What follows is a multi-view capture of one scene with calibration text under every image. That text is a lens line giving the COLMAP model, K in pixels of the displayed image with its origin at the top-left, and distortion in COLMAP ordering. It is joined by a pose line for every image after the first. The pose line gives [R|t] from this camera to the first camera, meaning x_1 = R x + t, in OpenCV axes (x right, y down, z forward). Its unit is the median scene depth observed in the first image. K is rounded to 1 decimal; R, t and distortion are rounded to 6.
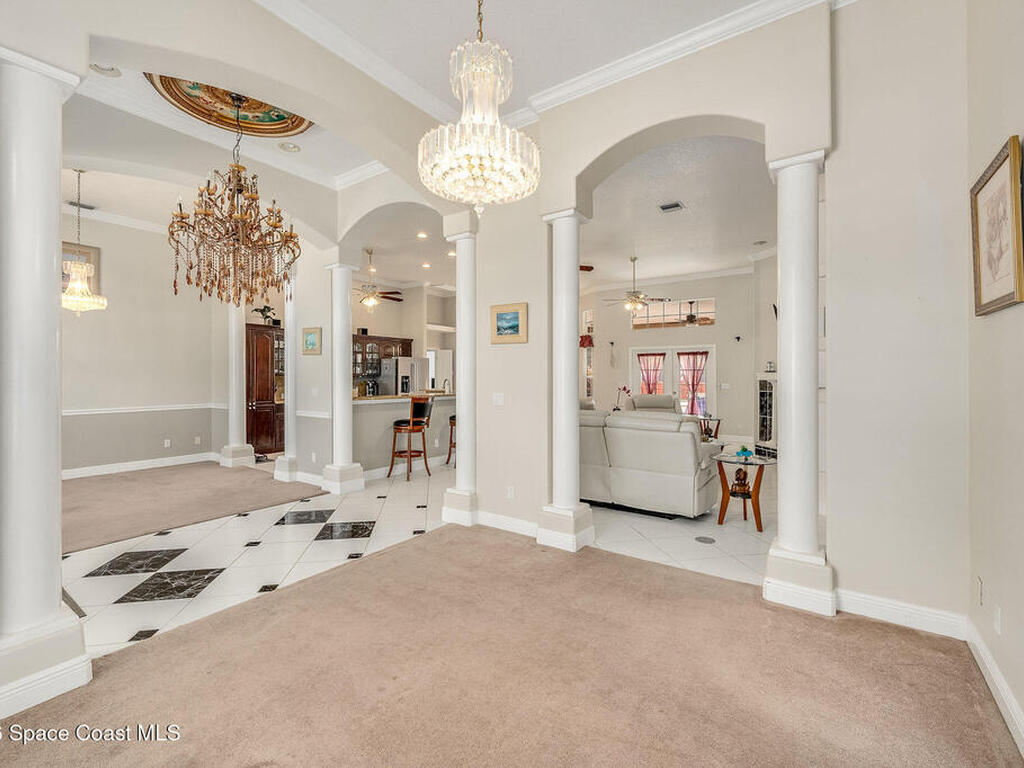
lens RADIAL K [[458.8, 0, 514.5], [0, 458.8, 377.3], [0, 0, 1]] dist [-0.000376, -0.000058]
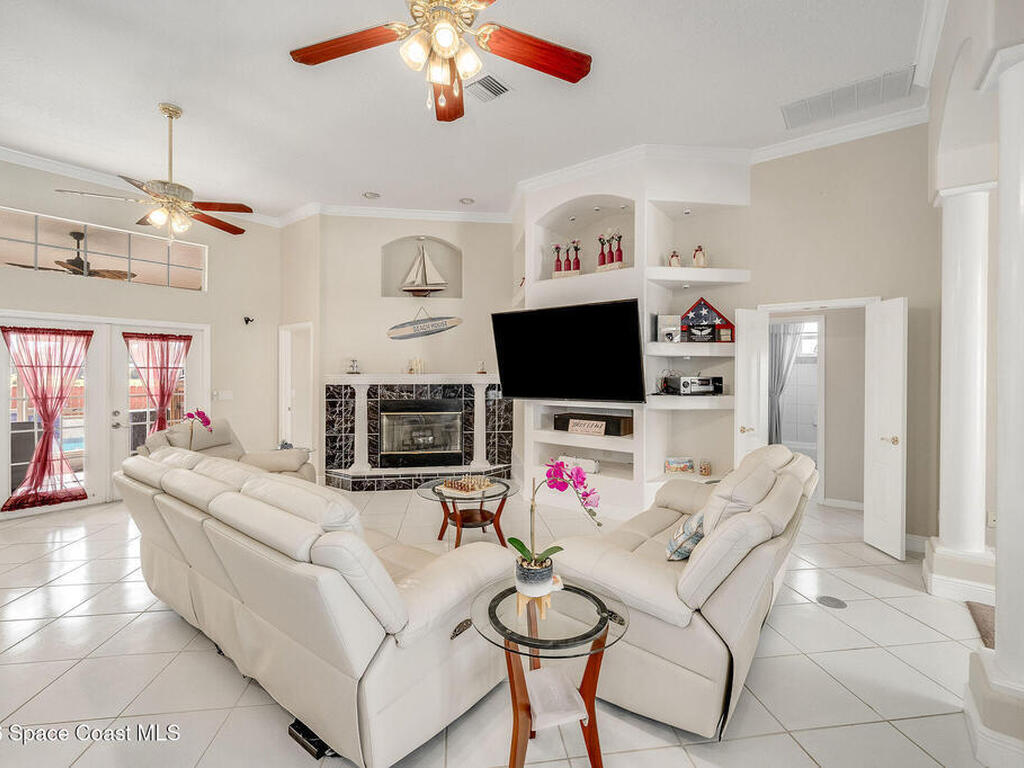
lens RADIAL K [[458.8, 0, 518.5], [0, 458.8, 374.0], [0, 0, 1]] dist [-0.000376, -0.000058]
pose [[0.027382, -0.000991, 0.999625, -0.161698], [-0.000608, 0.999999, 0.001008, -0.011562], [-0.999625, -0.000636, 0.027381, 0.662823]]
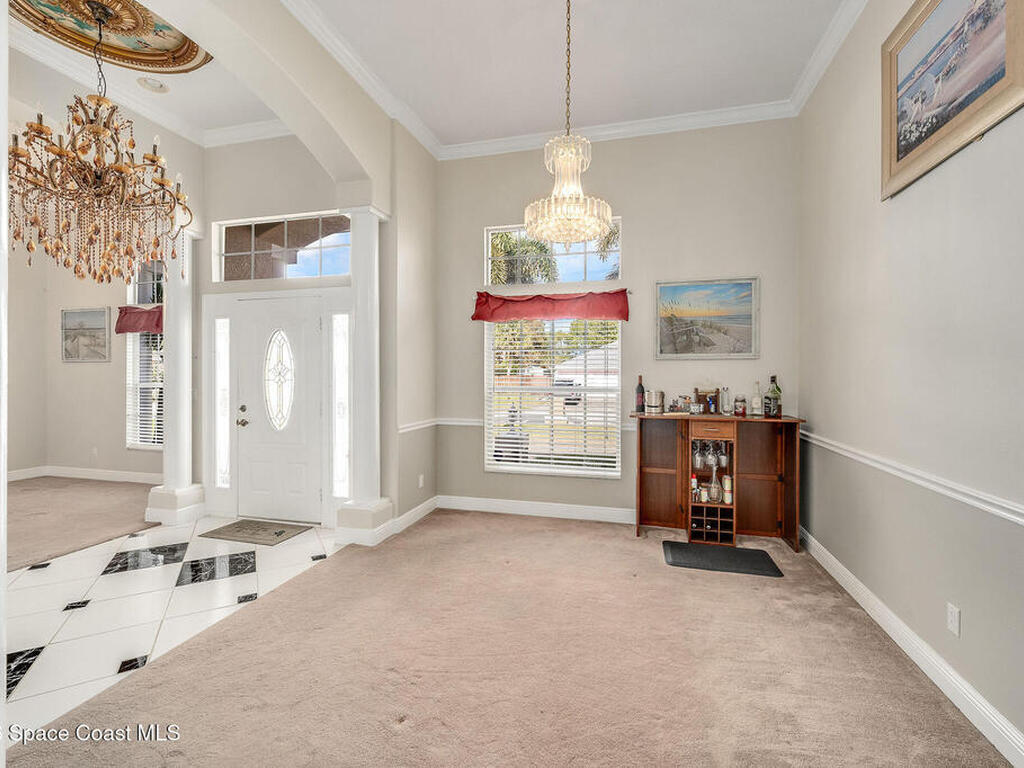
lens RADIAL K [[458.8, 0, 517.1], [0, 458.8, 376.0], [0, 0, 1]] dist [-0.000376, -0.000058]
pose [[-0.935873, -0.001887, -0.352332, -0.416471], [-0.005119, 0.999953, 0.008242, -0.002625], [0.352300, 0.009517, -0.935839, 0.828147]]
